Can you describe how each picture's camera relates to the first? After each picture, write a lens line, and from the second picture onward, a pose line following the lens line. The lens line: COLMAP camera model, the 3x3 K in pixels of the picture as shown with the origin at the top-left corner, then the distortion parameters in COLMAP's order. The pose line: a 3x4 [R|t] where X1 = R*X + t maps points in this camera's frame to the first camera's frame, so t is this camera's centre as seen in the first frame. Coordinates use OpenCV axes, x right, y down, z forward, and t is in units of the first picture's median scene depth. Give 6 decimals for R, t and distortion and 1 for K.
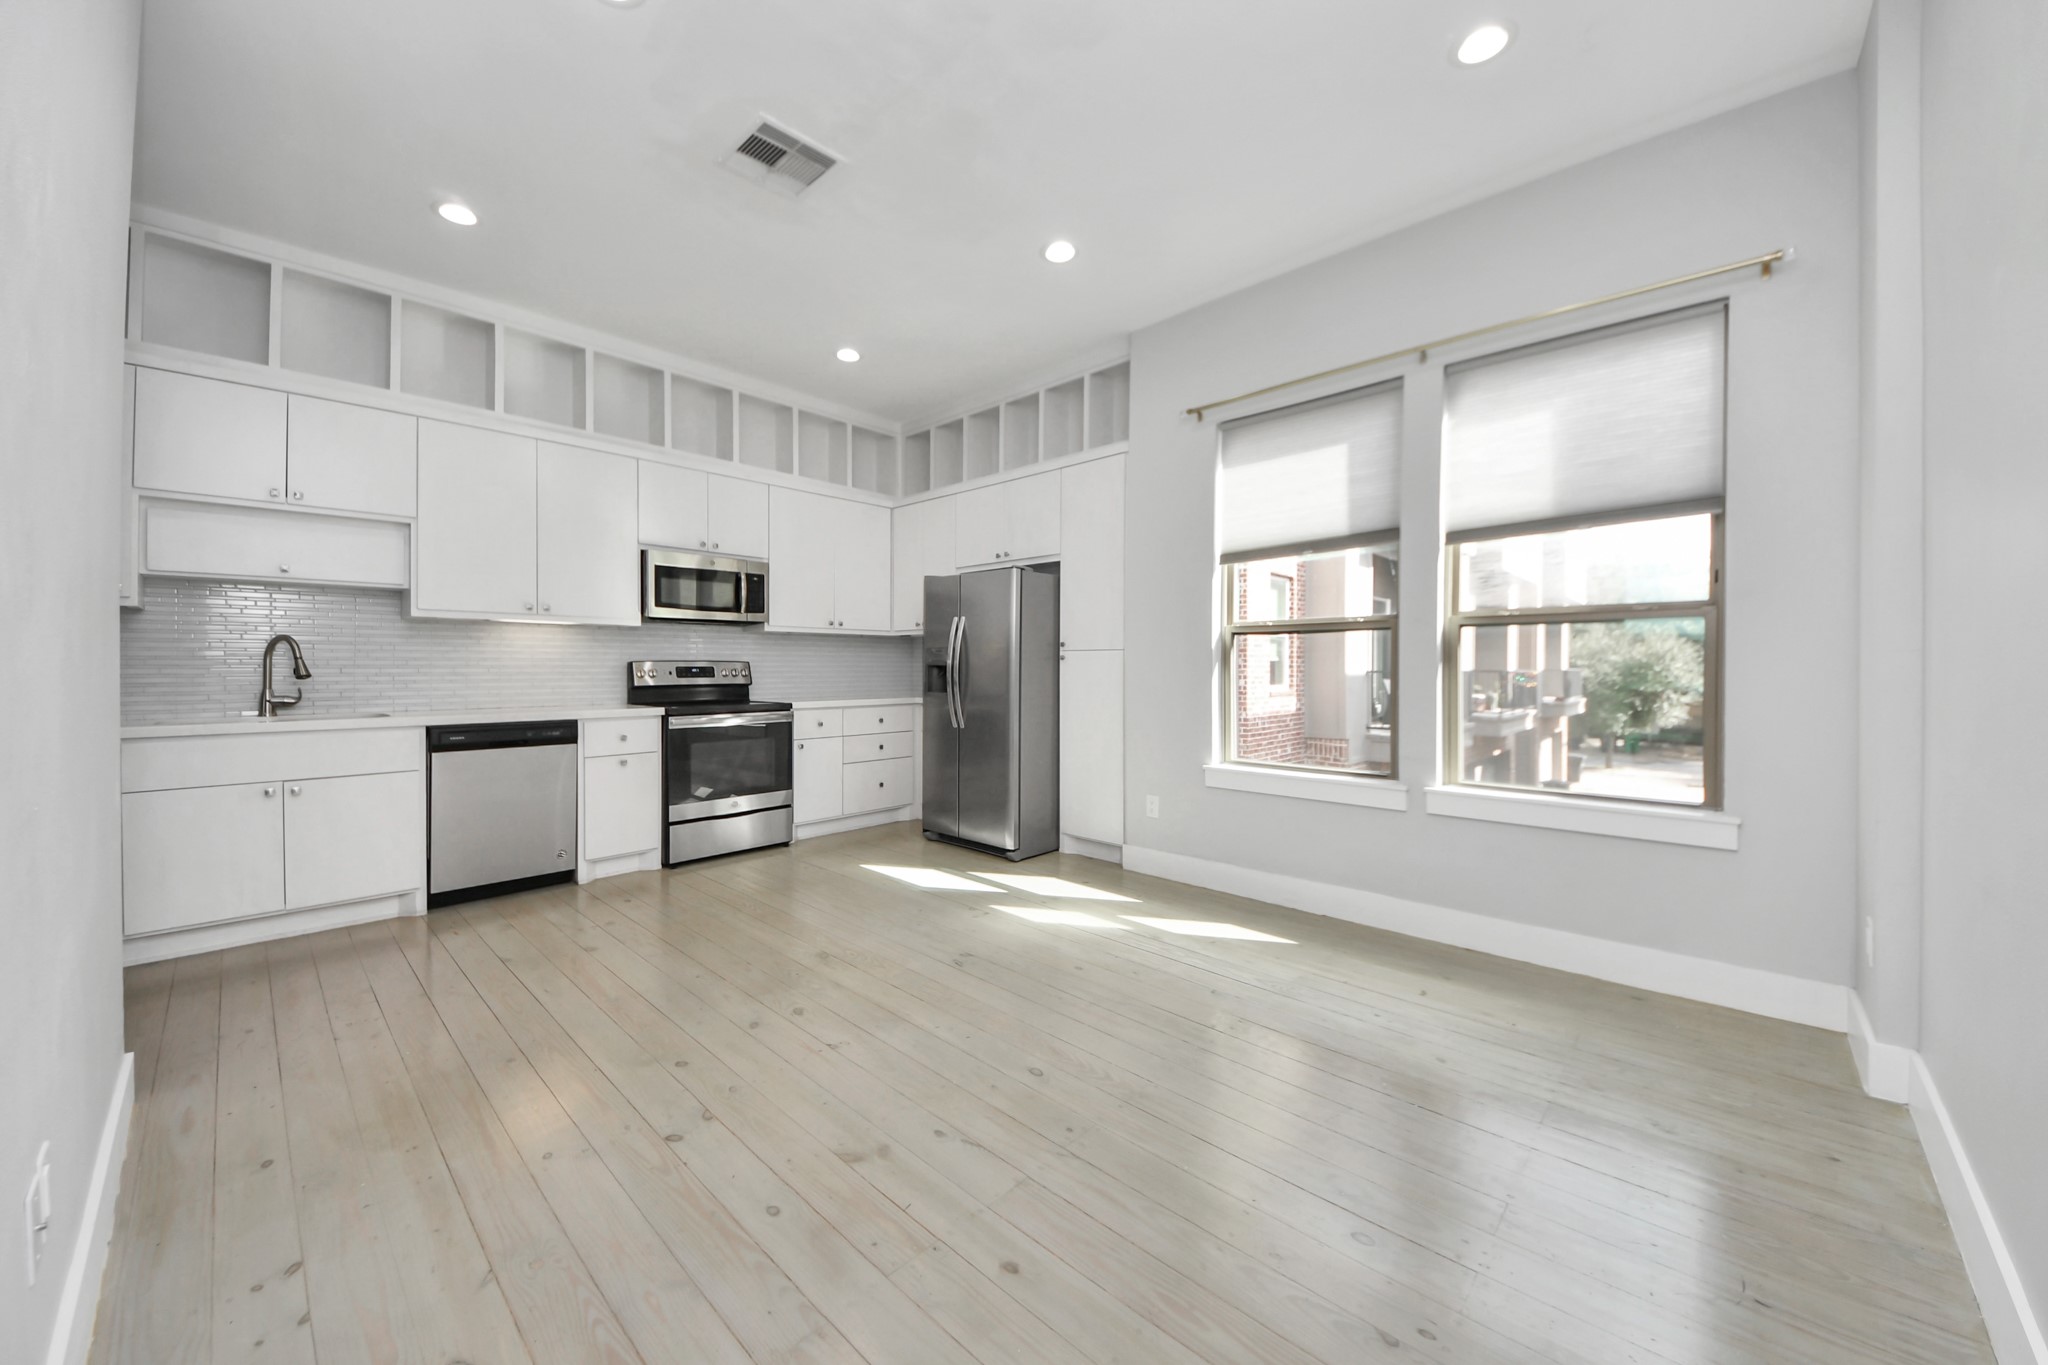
lens RADIAL K [[783.5, 0, 1037.7], [0, 783.5, 674.9], [0, 0, 1]] dist [0.048831, -0.040476]
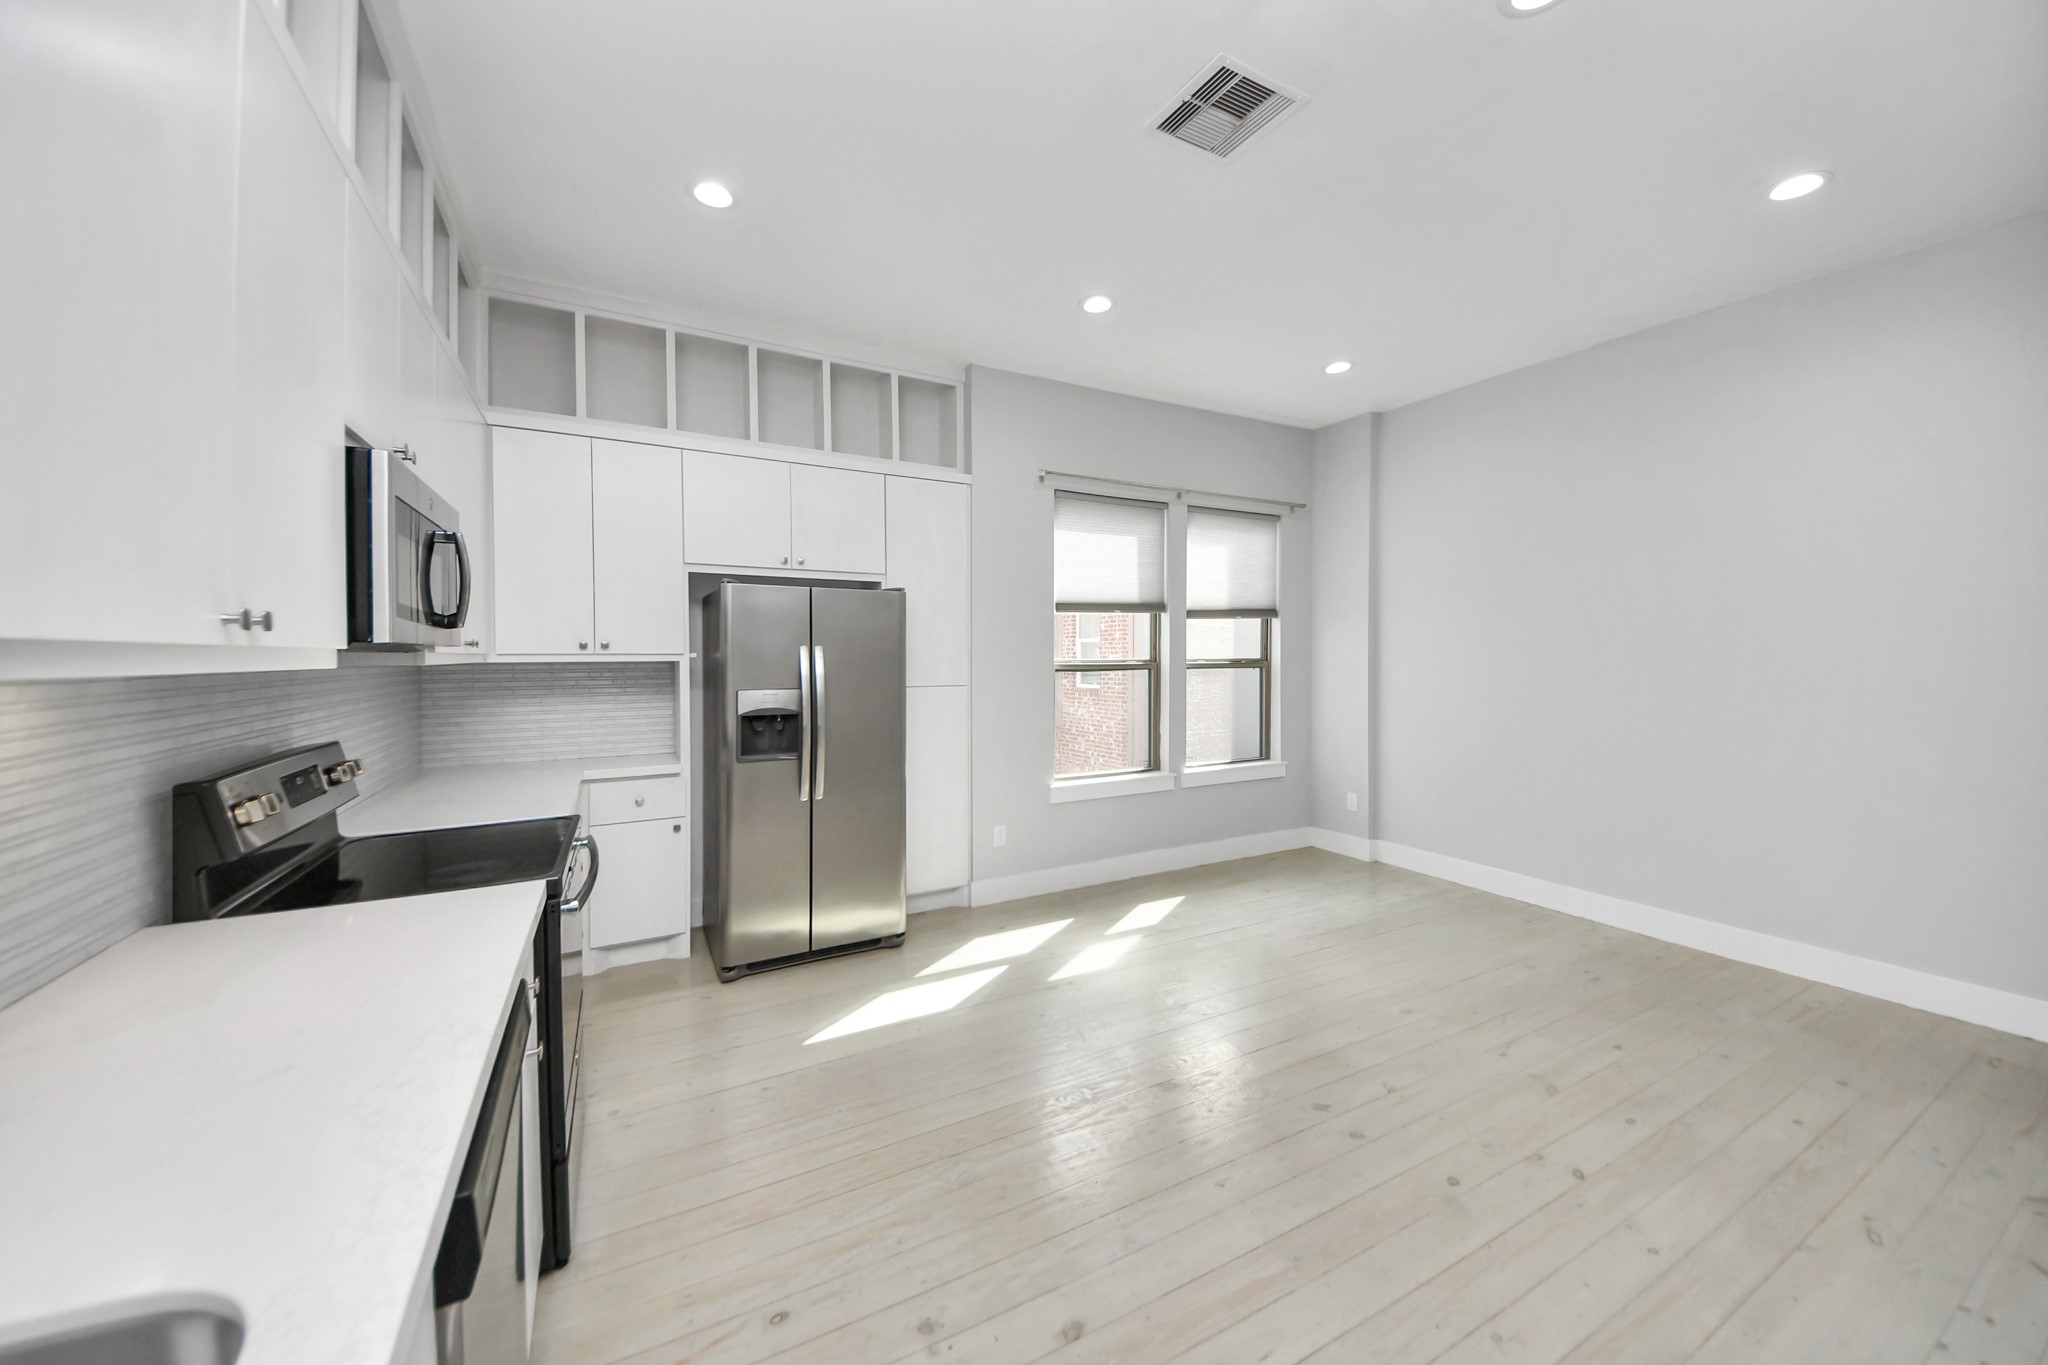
lens RADIAL K [[728.3, 0, 1060.0], [0, 728.3, 666.7], [0, 0, 1]] dist [0.035915, -0.025912]
pose [[0.270559, -0.014462, 0.962595, -0.777369], [0.009359, 0.999879, 0.012391, -0.069668], [-0.962658, 0.005657, 0.270662, 0.675072]]
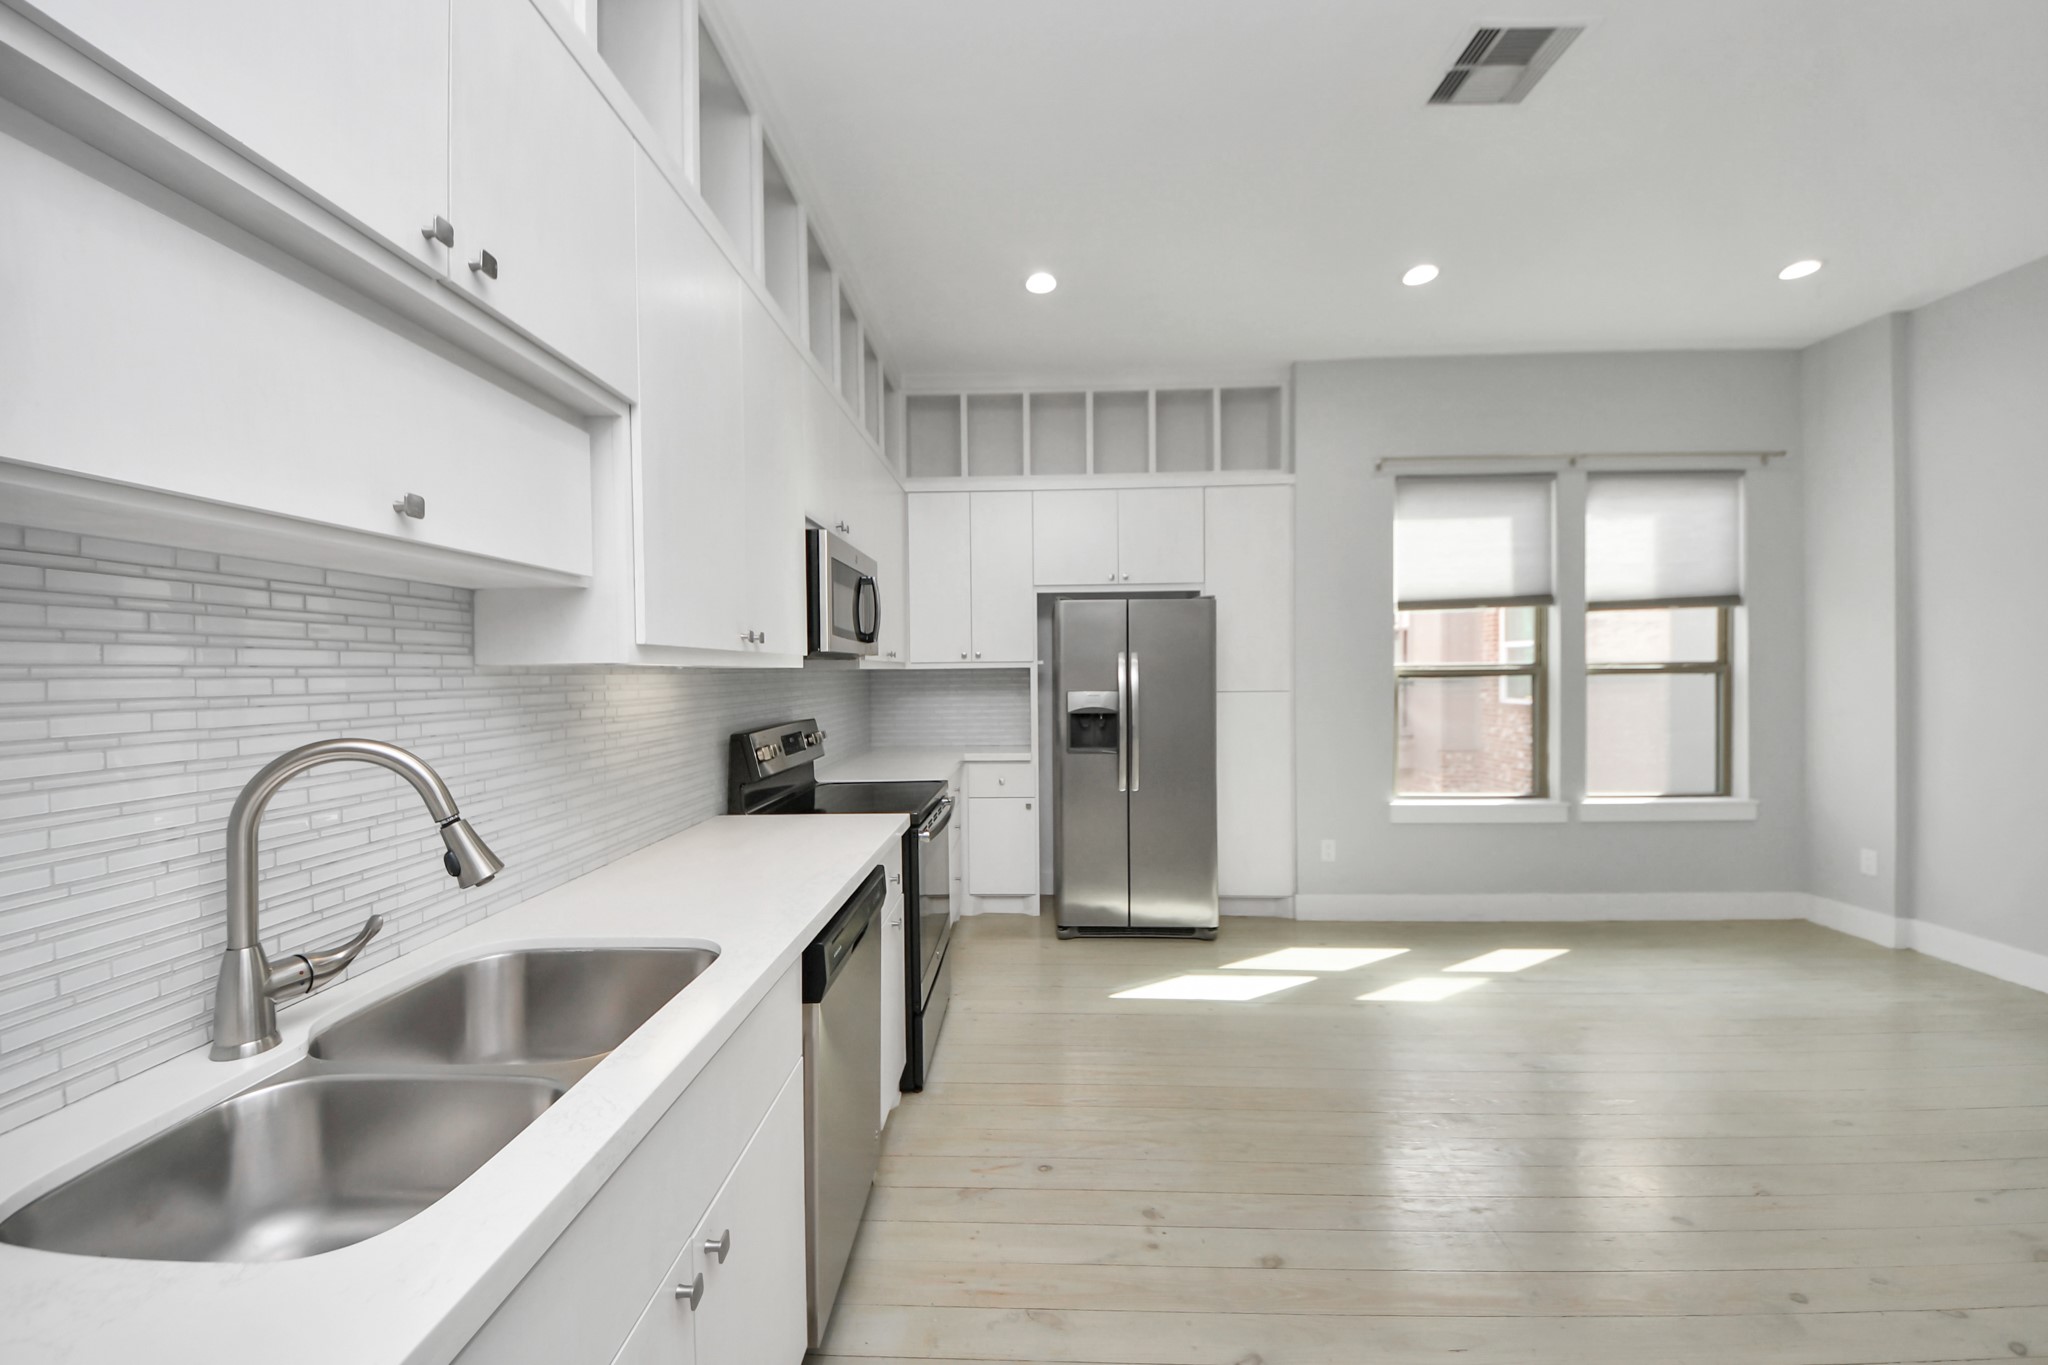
lens RADIAL K [[783.5, 0, 1037.7], [0, 783.5, 674.9], [0, 0, 1]] dist [0.048831, -0.040476]
pose [[0.726639, -0.010306, 0.686943, -0.818077], [0.014326, 0.999897, -0.000153, -0.059646], [-0.686871, 0.009952, 0.726712, 0.539151]]
